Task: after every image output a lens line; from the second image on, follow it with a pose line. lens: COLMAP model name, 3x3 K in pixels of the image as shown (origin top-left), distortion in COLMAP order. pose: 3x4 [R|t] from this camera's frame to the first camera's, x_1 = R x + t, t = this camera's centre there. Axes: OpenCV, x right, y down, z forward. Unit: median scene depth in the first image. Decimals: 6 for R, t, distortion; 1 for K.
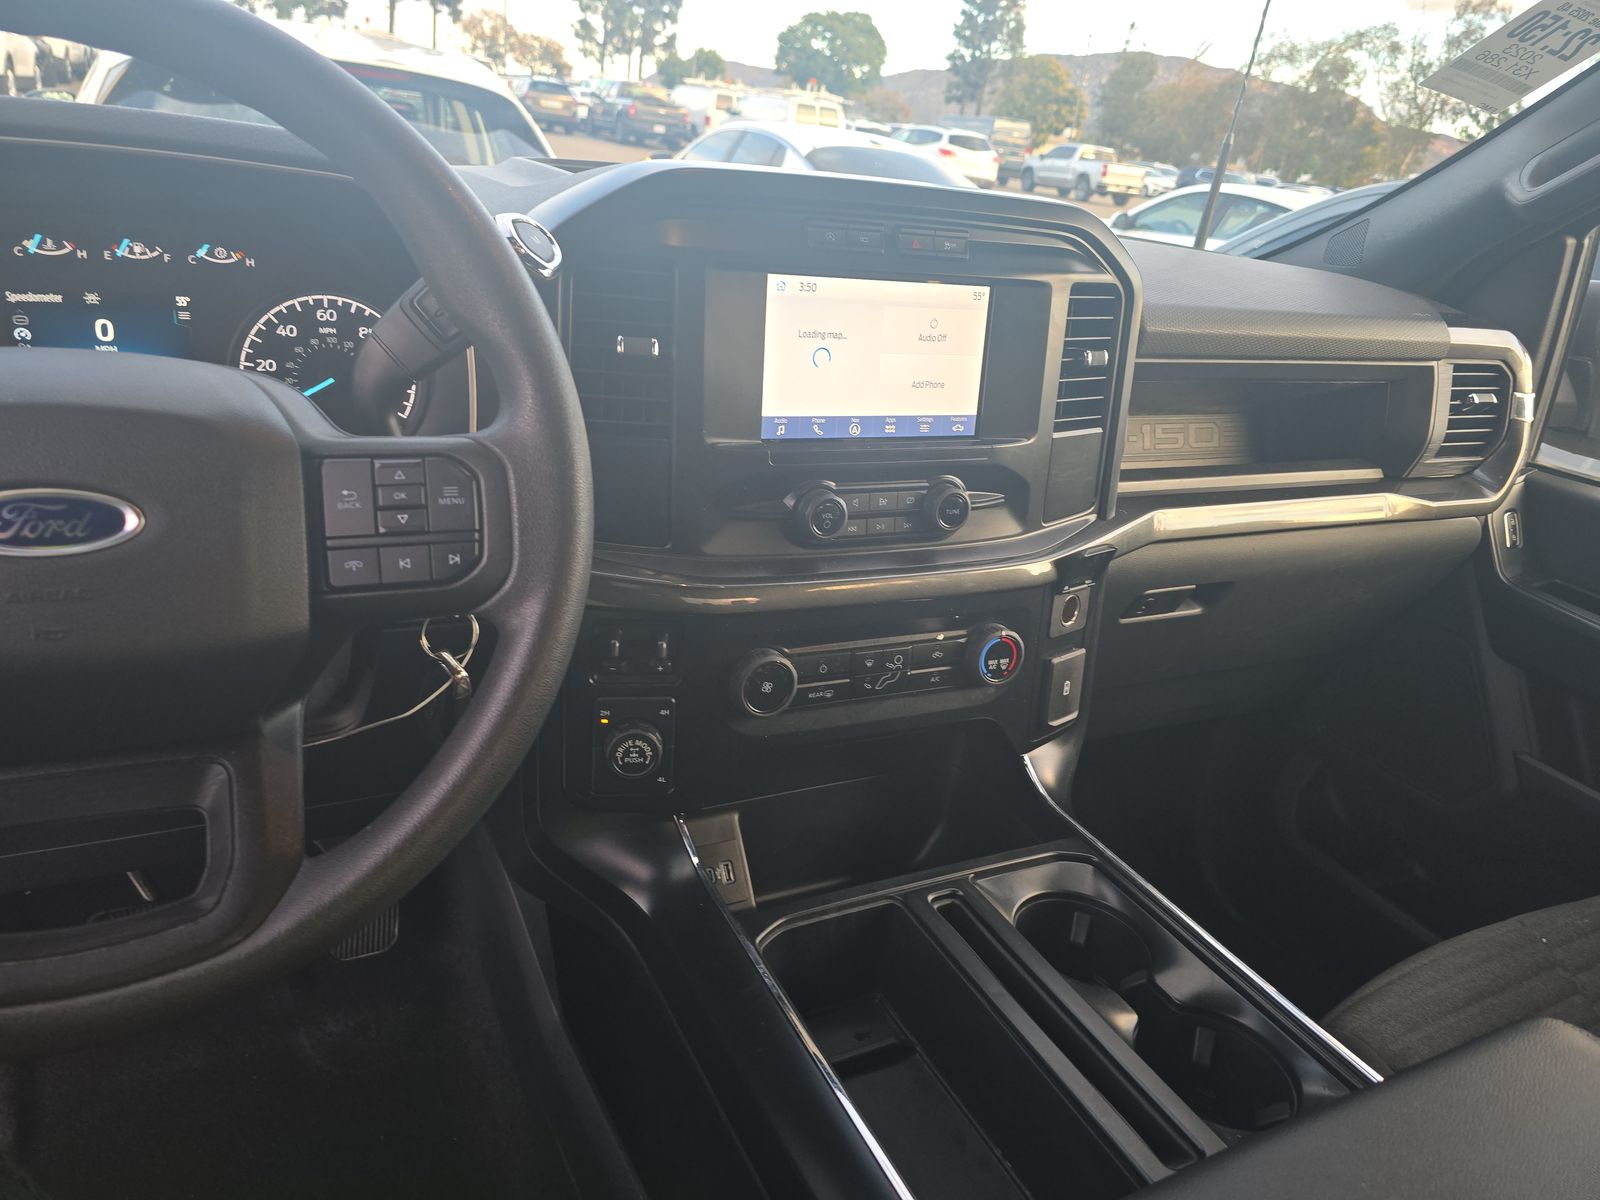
lens RADIAL K [[1081.3, 0, 808.3], [0, 1081.3, 557.1], [0, 0, 1]] dist [0.028641, -0.029967]
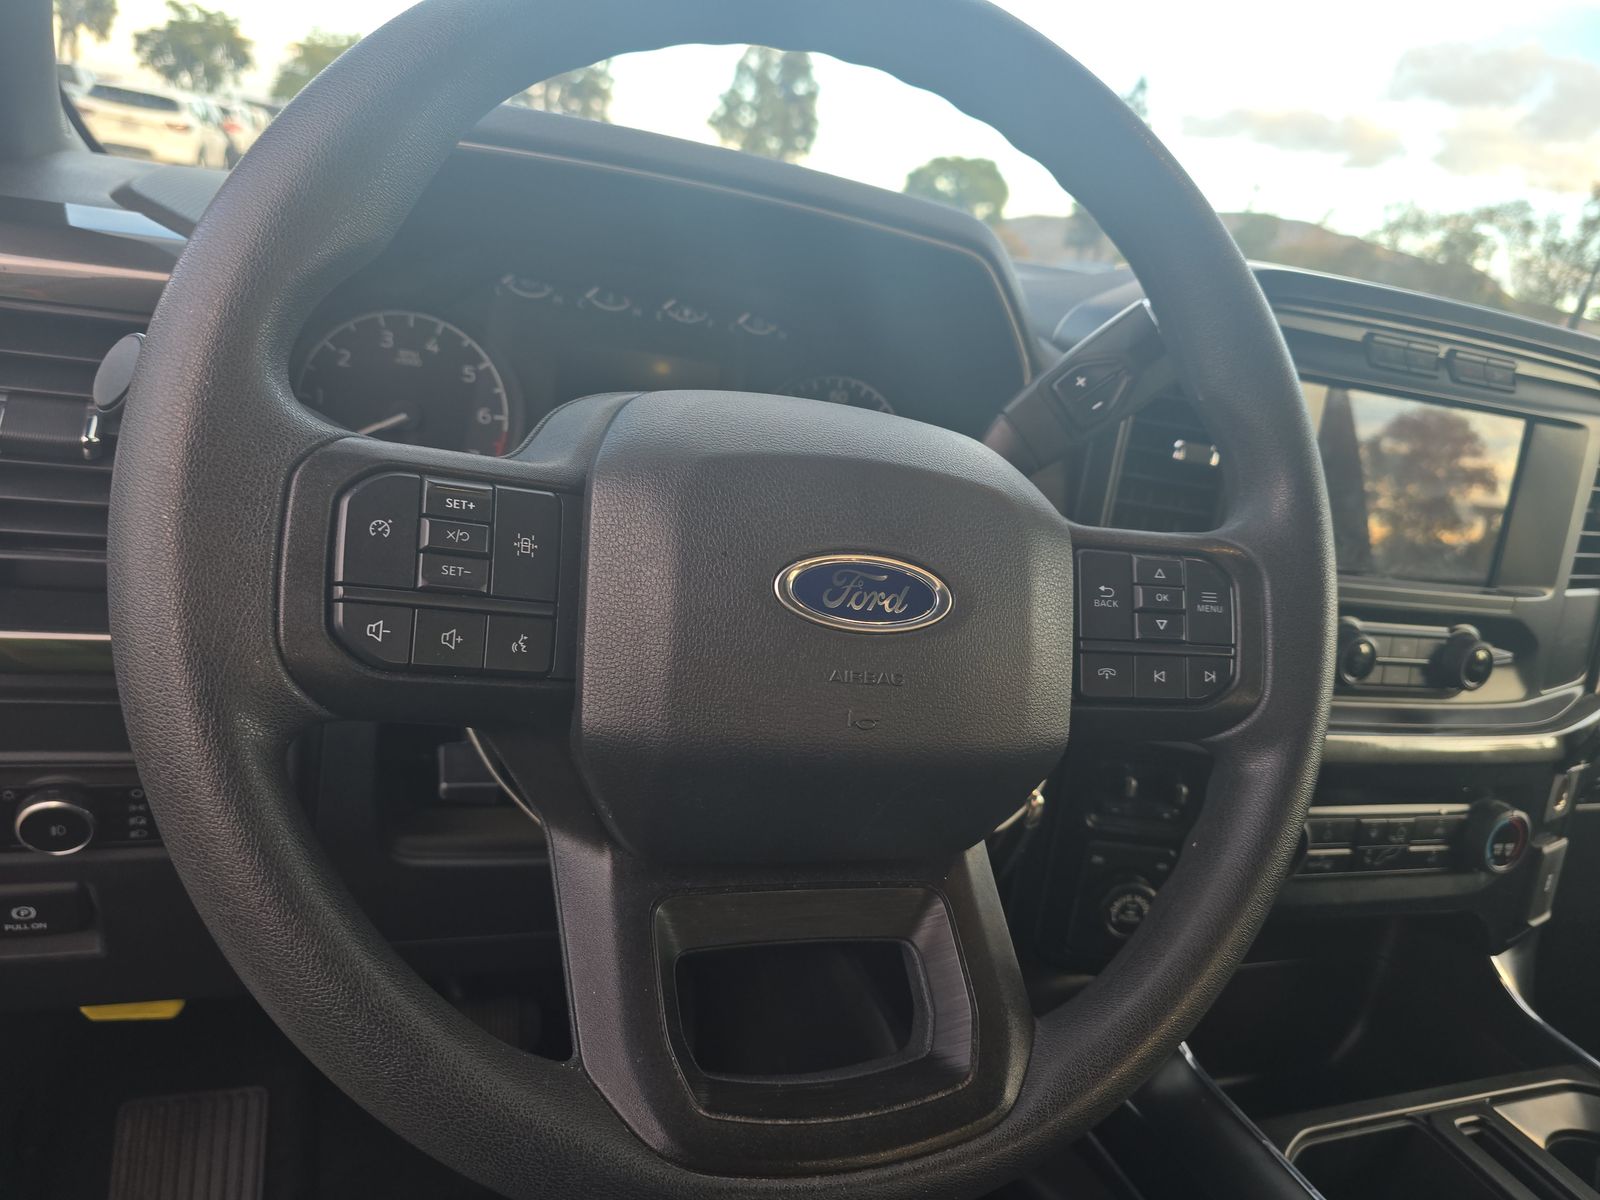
lens RADIAL K [[1081.3, 0, 731.4], [0, 1081.3, 574.9], [0, 0, 1]] dist [0.028641, -0.029967]
pose [[0.992718, 0.089254, -0.080903, -0.446146], [-0.096746, 0.990862, -0.093978, 0.027136], [0.071776, 0.101121, 0.992282, 0.082342]]
